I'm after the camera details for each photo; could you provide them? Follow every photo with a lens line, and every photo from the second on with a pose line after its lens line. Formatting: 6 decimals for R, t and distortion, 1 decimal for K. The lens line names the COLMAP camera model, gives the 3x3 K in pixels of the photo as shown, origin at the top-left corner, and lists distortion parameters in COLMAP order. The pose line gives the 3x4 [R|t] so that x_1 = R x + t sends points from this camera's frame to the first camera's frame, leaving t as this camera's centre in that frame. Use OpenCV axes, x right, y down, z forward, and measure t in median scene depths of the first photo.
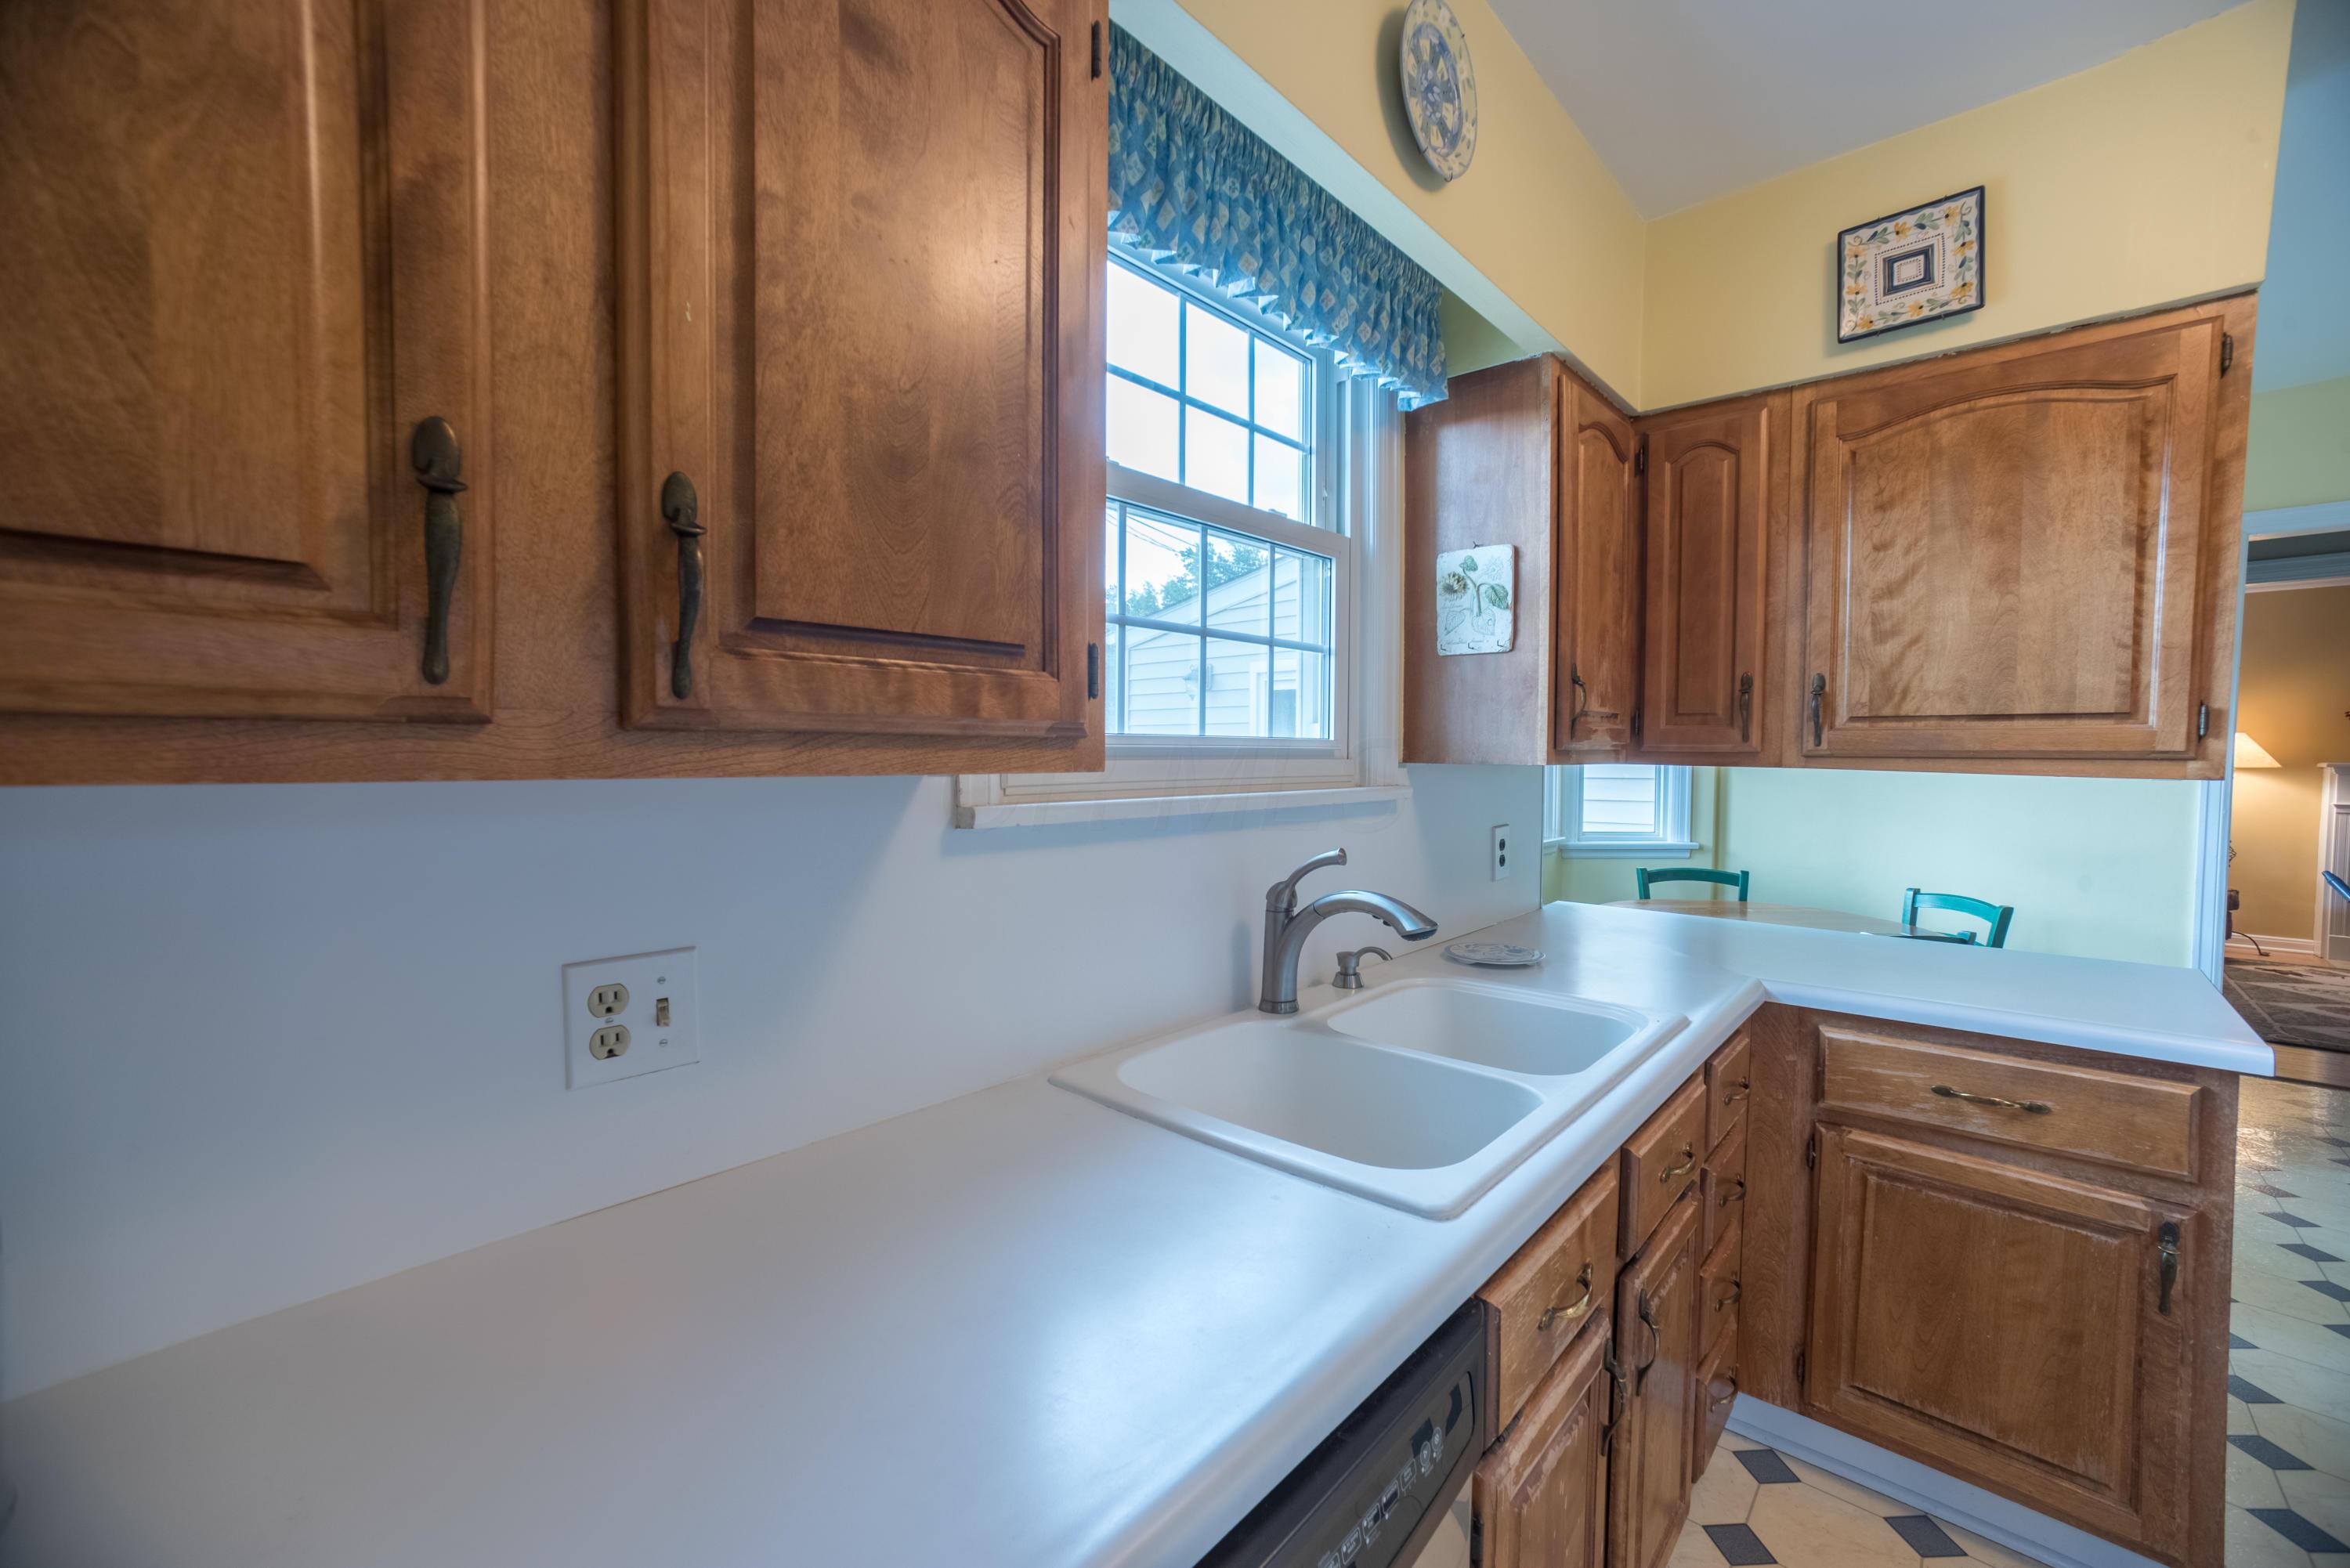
lens RADIAL K [[943.8, 0, 1175.0], [0, 943.8, 784.0], [0, 0, 1]] dist [0.000113, -0.000022]
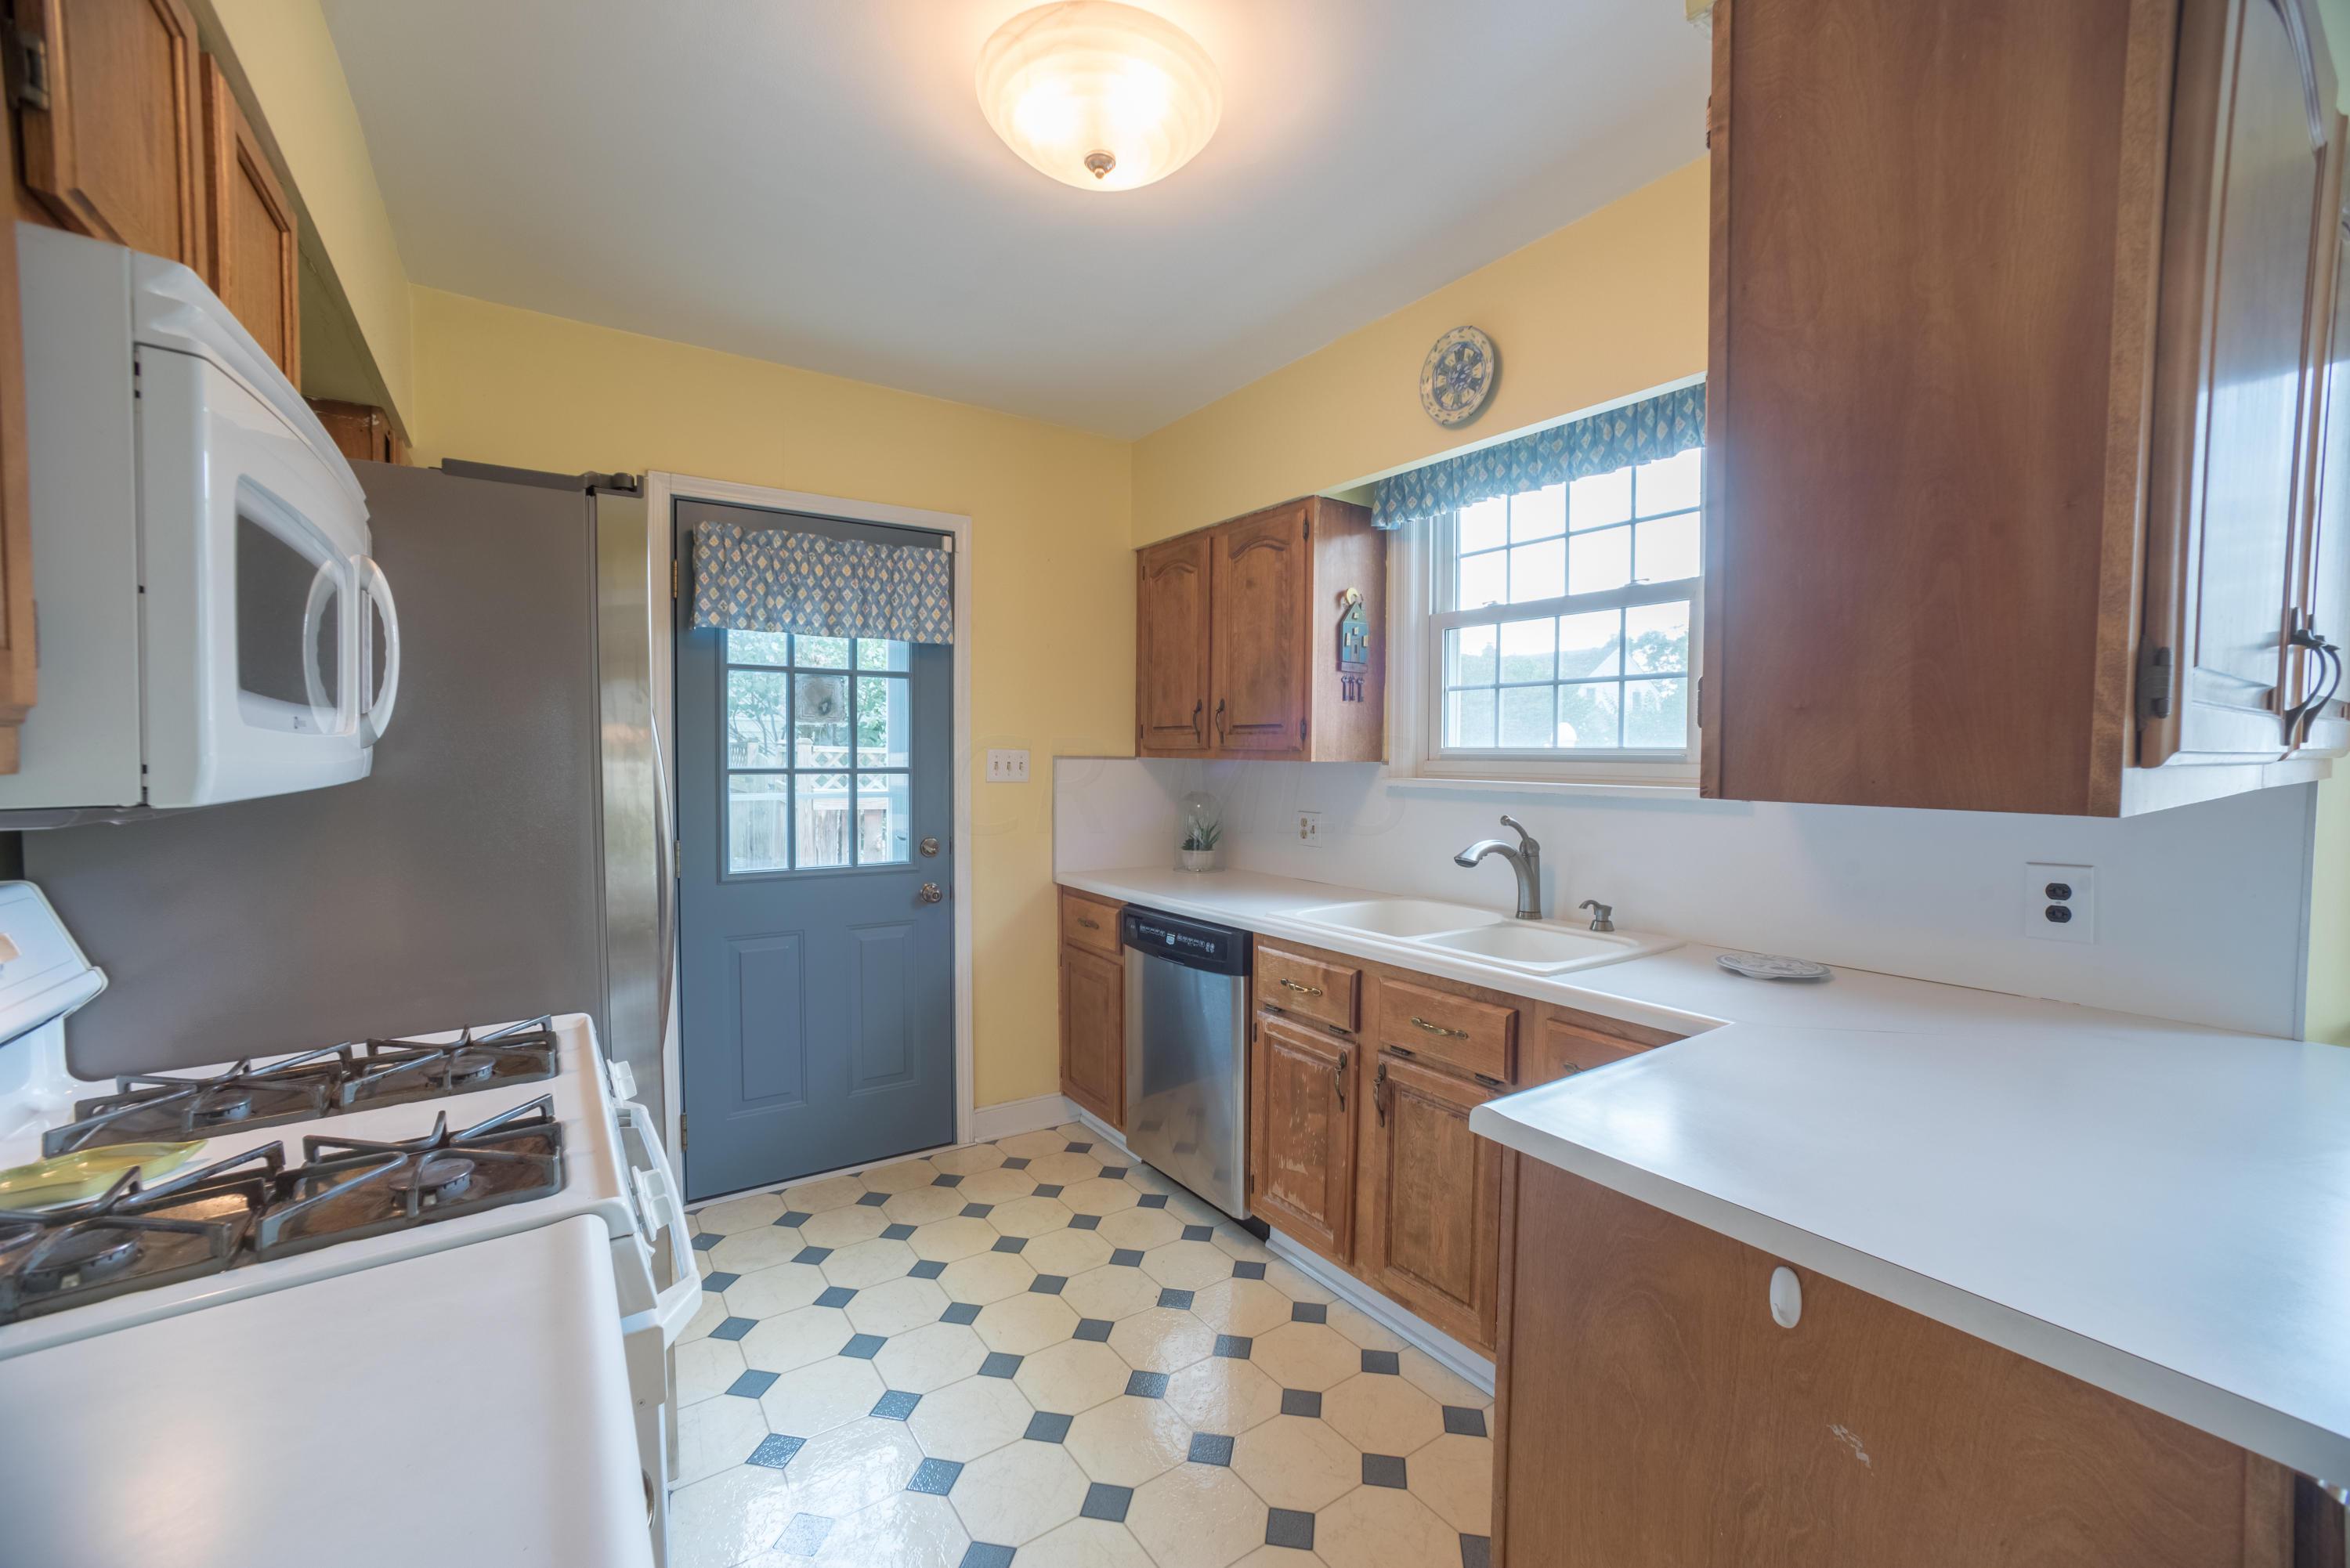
lens RADIAL K [[943.8, 0, 1175.0], [0, 943.8, 784.0], [0, 0, 1]] dist [0.000113, -0.000022]
pose [[-0.237455, 0.019716, -0.971198, 1.774469], [-0.047083, 0.998385, 0.031780, -0.011453], [0.970257, 0.053273, -0.236144, 0.773165]]
